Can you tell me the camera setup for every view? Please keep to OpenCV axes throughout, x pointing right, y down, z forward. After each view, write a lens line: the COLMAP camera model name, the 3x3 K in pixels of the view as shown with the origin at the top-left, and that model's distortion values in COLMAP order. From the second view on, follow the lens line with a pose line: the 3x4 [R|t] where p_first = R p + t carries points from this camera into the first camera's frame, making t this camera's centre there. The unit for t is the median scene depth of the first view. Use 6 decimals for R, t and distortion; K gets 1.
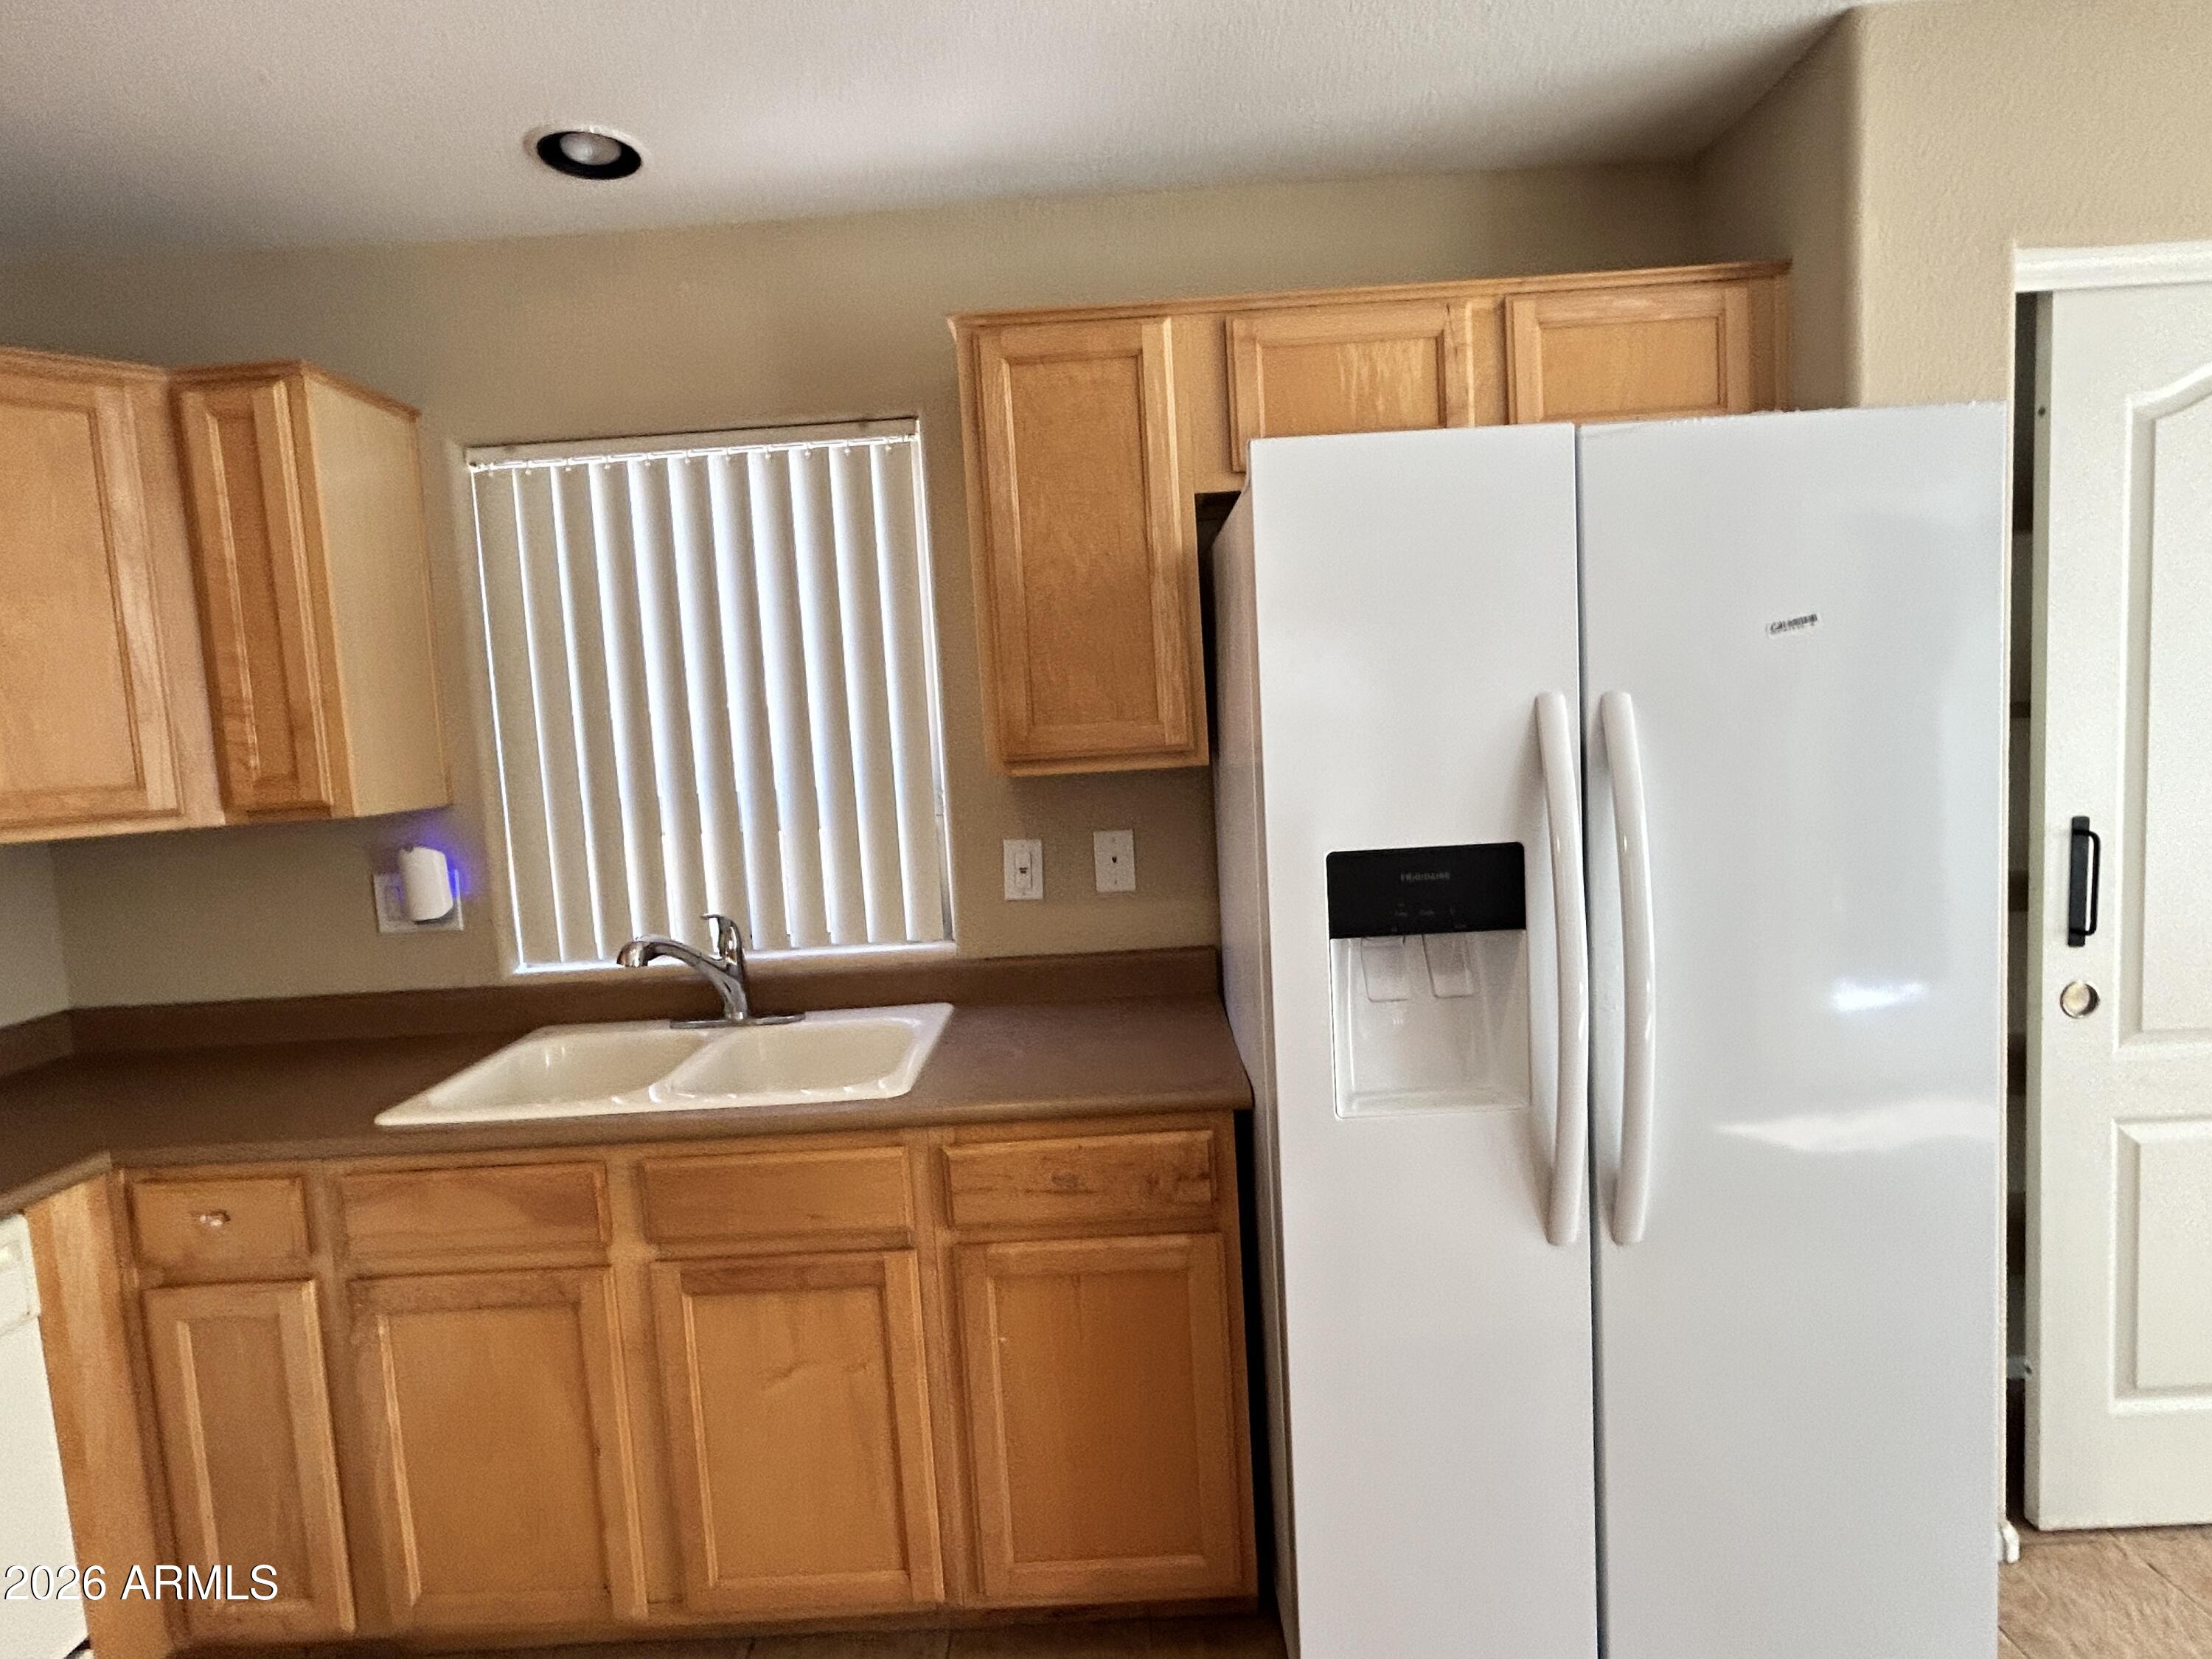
lens RADIAL K [[1160.5, 0, 1107.1], [0, 1160.5, 819.7], [0, 0, 1]] dist [-0.005946, 0.002435]
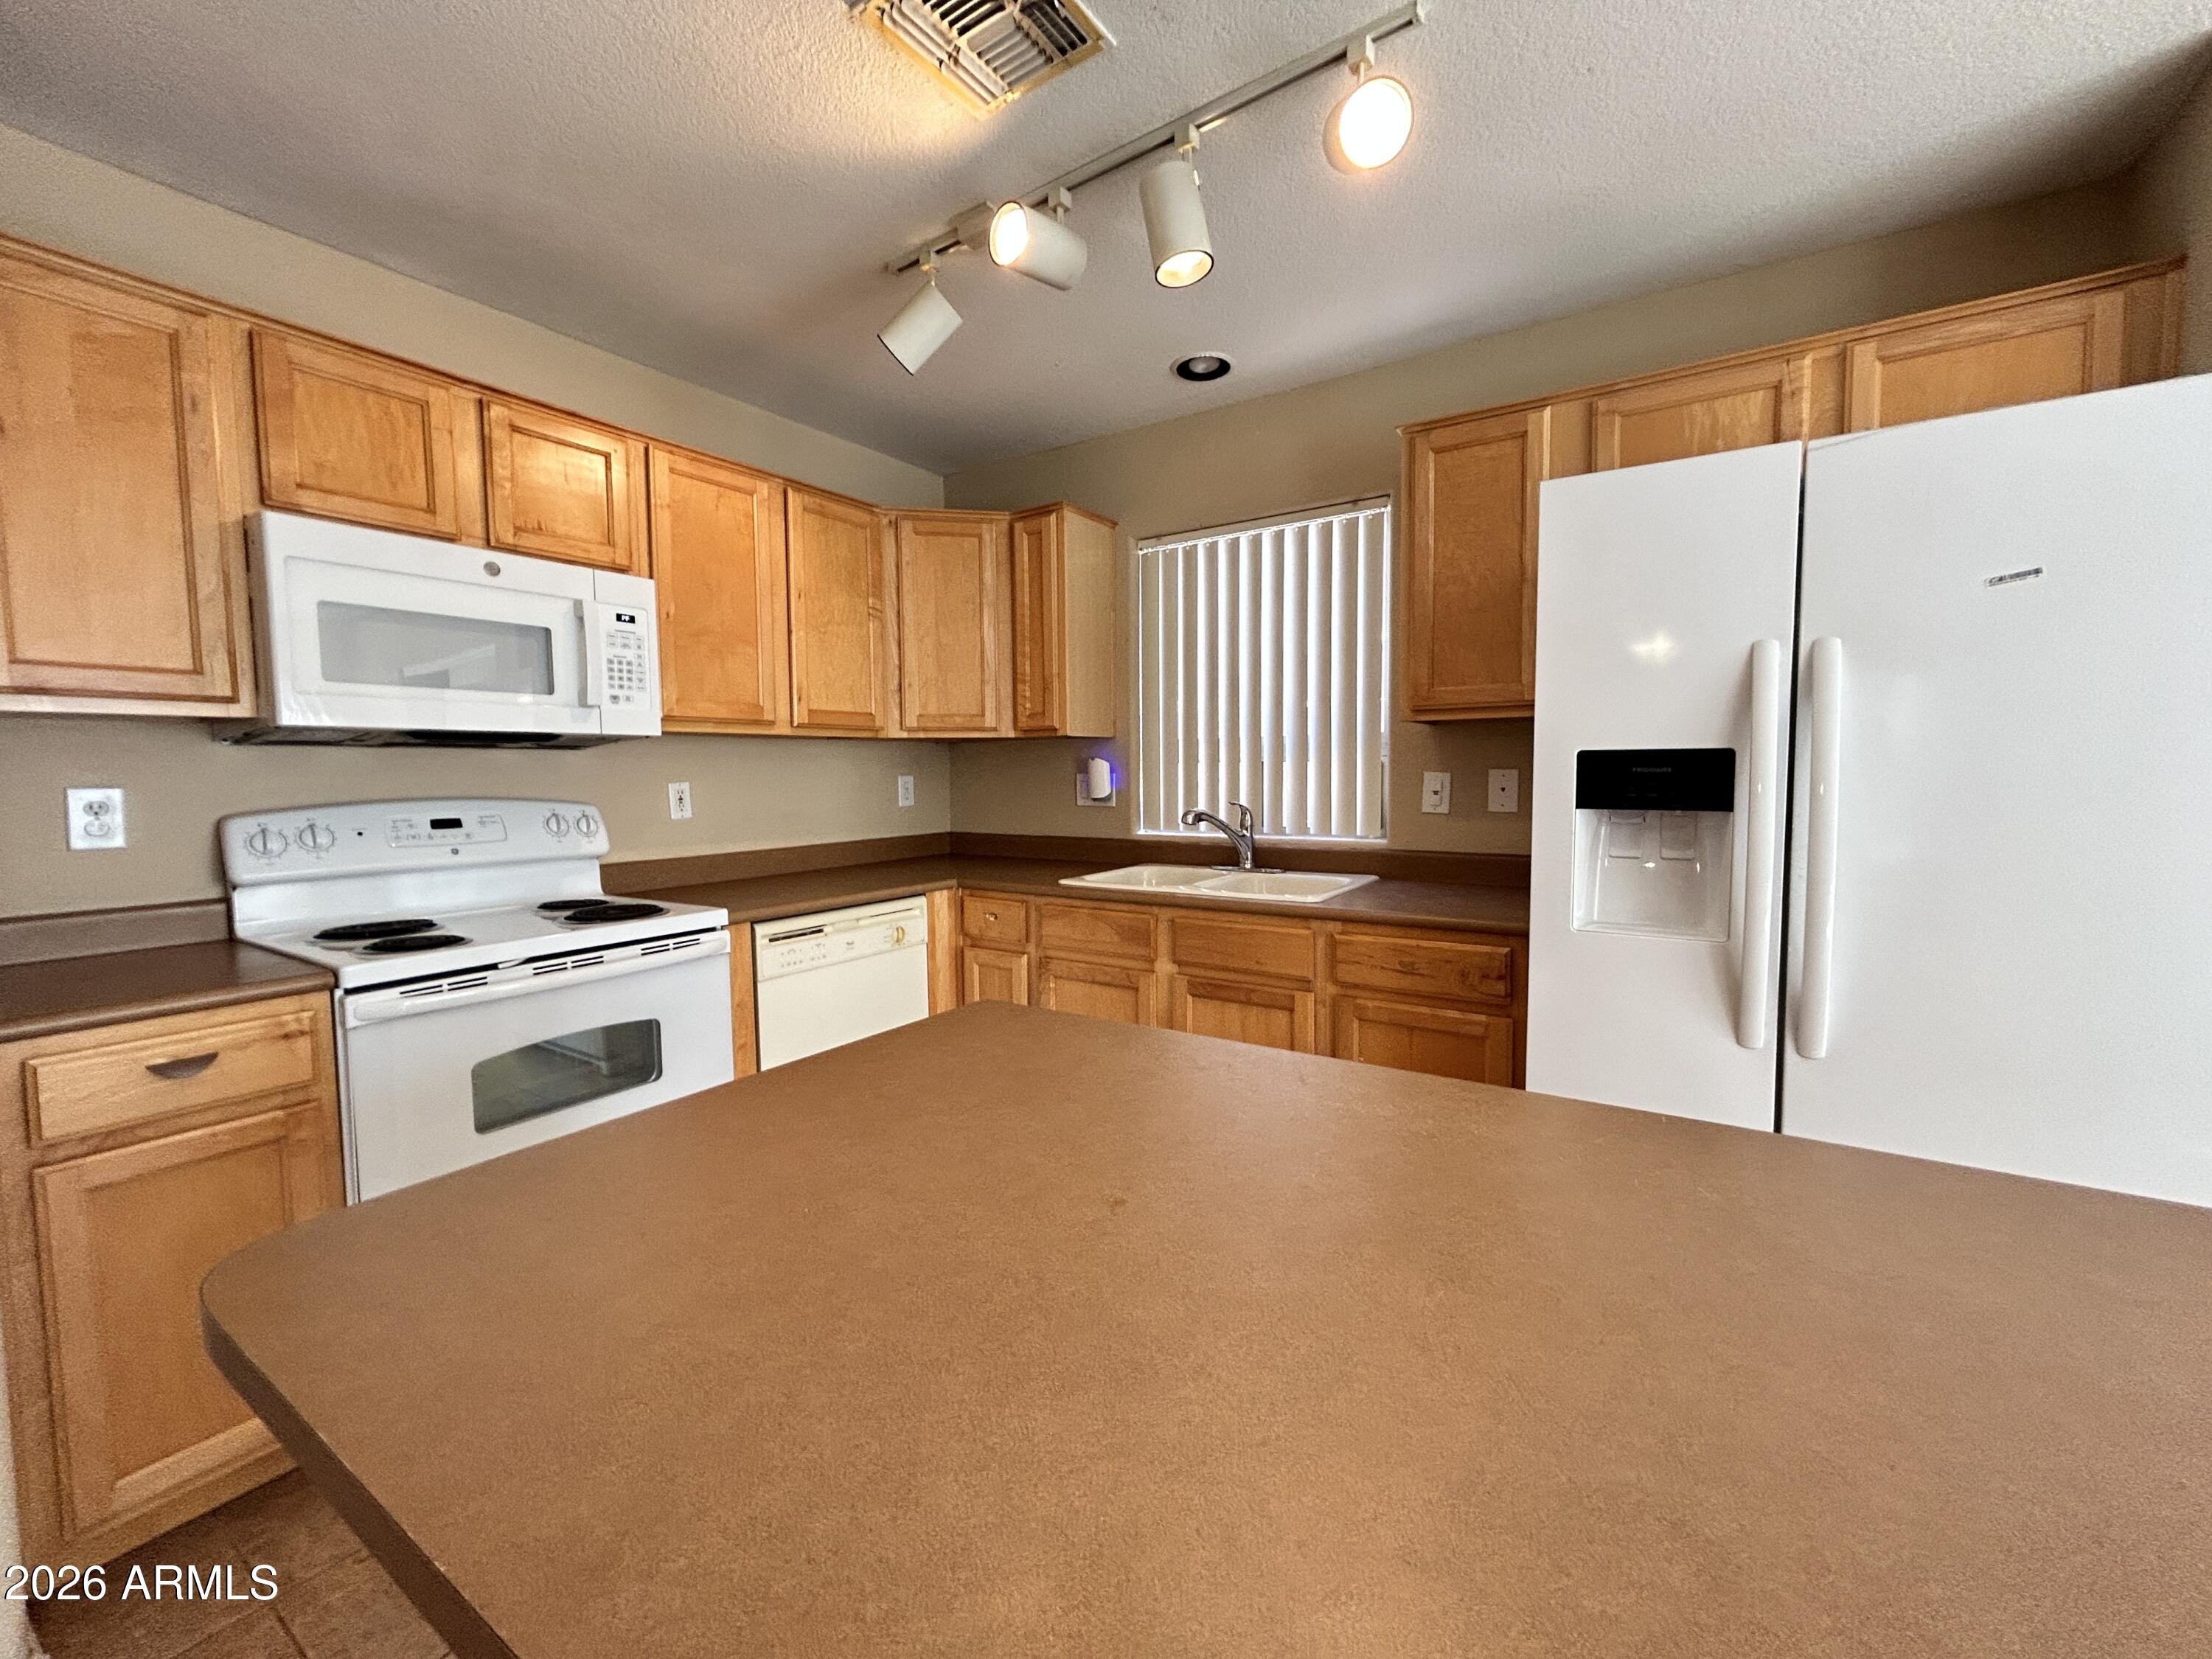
lens RADIAL K [[900.6, 0, 1106.5], [0, 900.6, 820.3], [0, 0, 1]] dist [-0.000382, 0.000683]
pose [[0.837772, 0.080350, -0.540076, 0.241026], [-0.085277, 0.996230, 0.015931, 0.116253], [0.539320, 0.032710, 0.841465, -0.236962]]
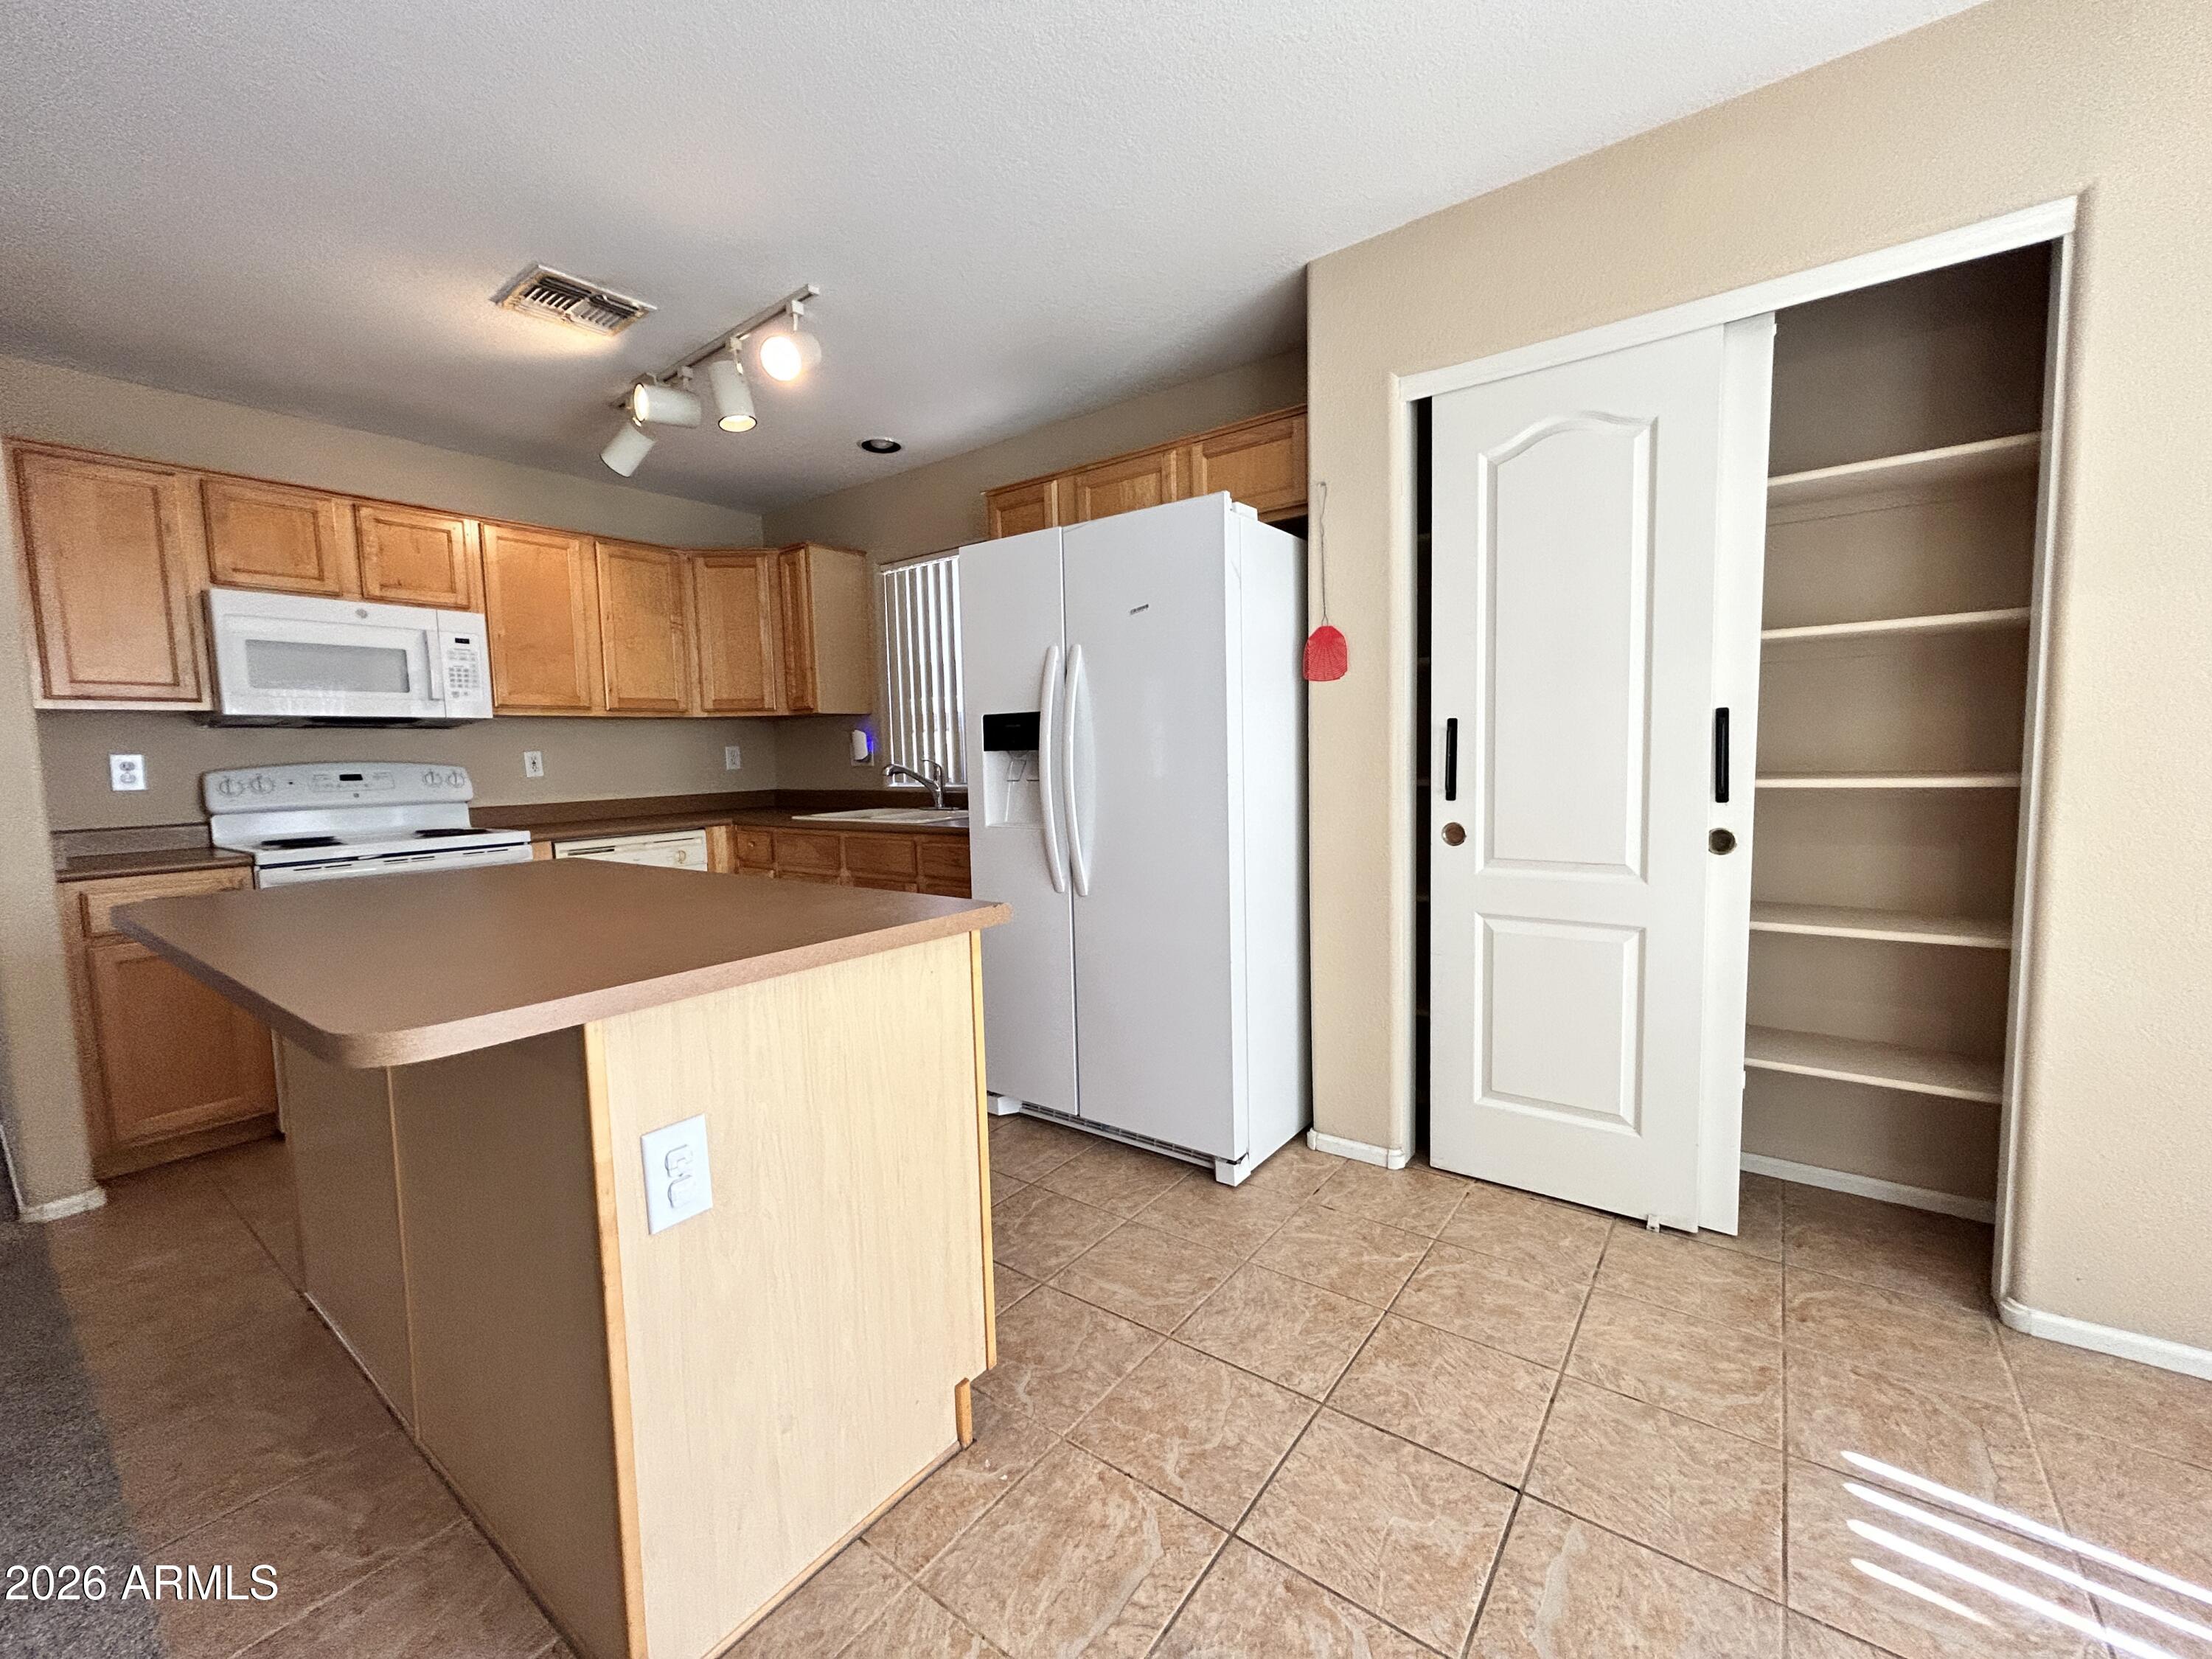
lens RADIAL K [[900.6, 0, 1103.5], [0, 900.6, 819.6], [0, 0, 1]] dist [-0.000382, 0.000683]
pose [[0.805999, 0.081134, -0.586331, 1.153154], [-0.070221, 0.996673, 0.041386, 0.116004], [0.587737, 0.007816, 0.809014, -0.285825]]
